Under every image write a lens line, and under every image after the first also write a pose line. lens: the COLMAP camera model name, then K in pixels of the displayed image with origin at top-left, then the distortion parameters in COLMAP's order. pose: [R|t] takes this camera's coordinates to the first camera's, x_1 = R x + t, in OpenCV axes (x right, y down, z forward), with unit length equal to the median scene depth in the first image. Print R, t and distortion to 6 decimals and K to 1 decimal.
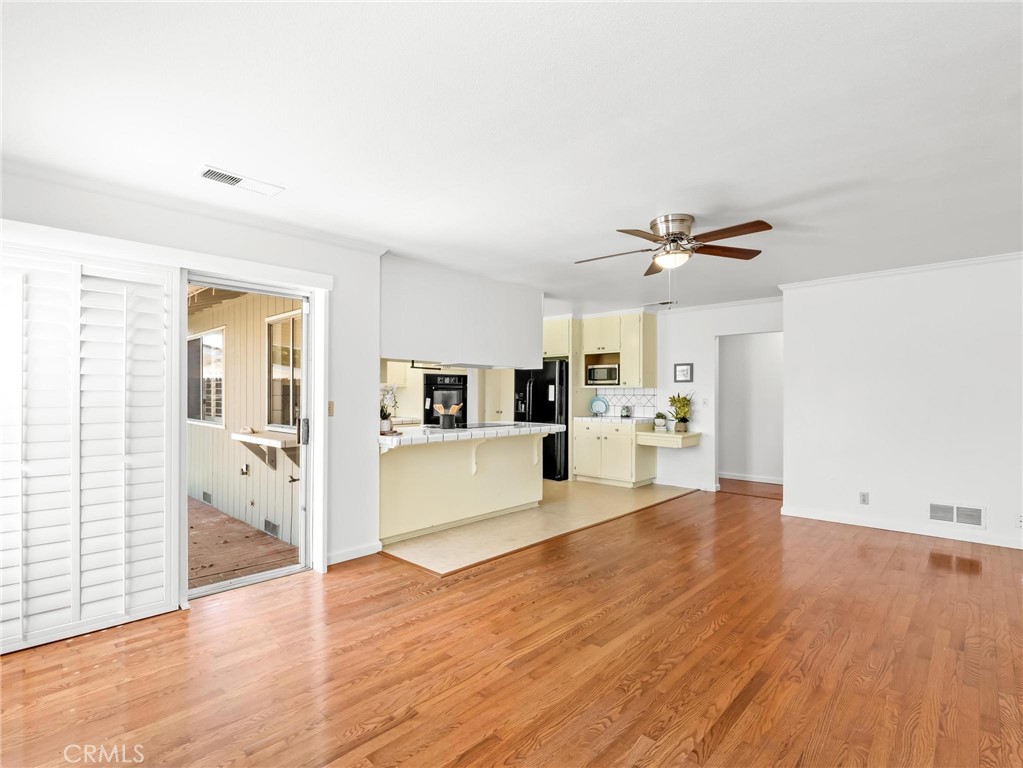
lens RADIAL K [[493.9, 0, 507.9], [0, 493.9, 388.5], [0, 0, 1]] dist [-0.017957, -0.000813]
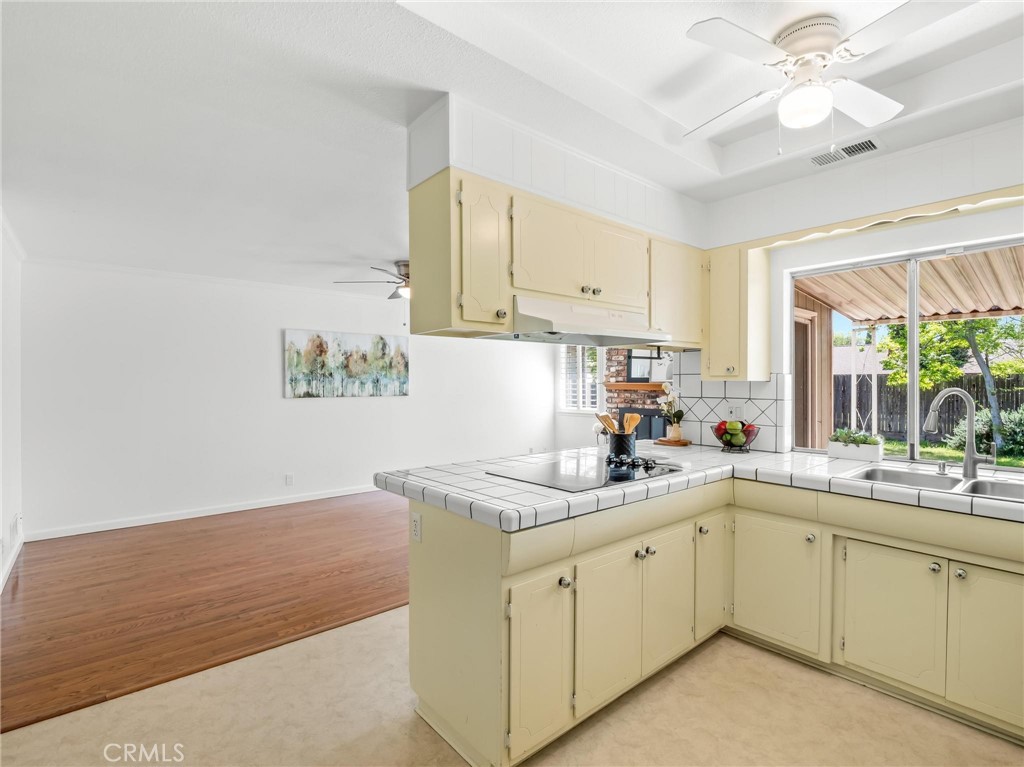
lens RADIAL K [[494.3, 0, 508.4], [0, 494.3, 388.0], [0, 0, 1]] dist [-0.017957, -0.000813]
pose [[-0.994766, -0.005395, 0.102033, -0.045809], [-0.005485, 0.999985, -0.000593, 0.000325], [-0.102028, -0.001150, -0.994781, 1.553286]]
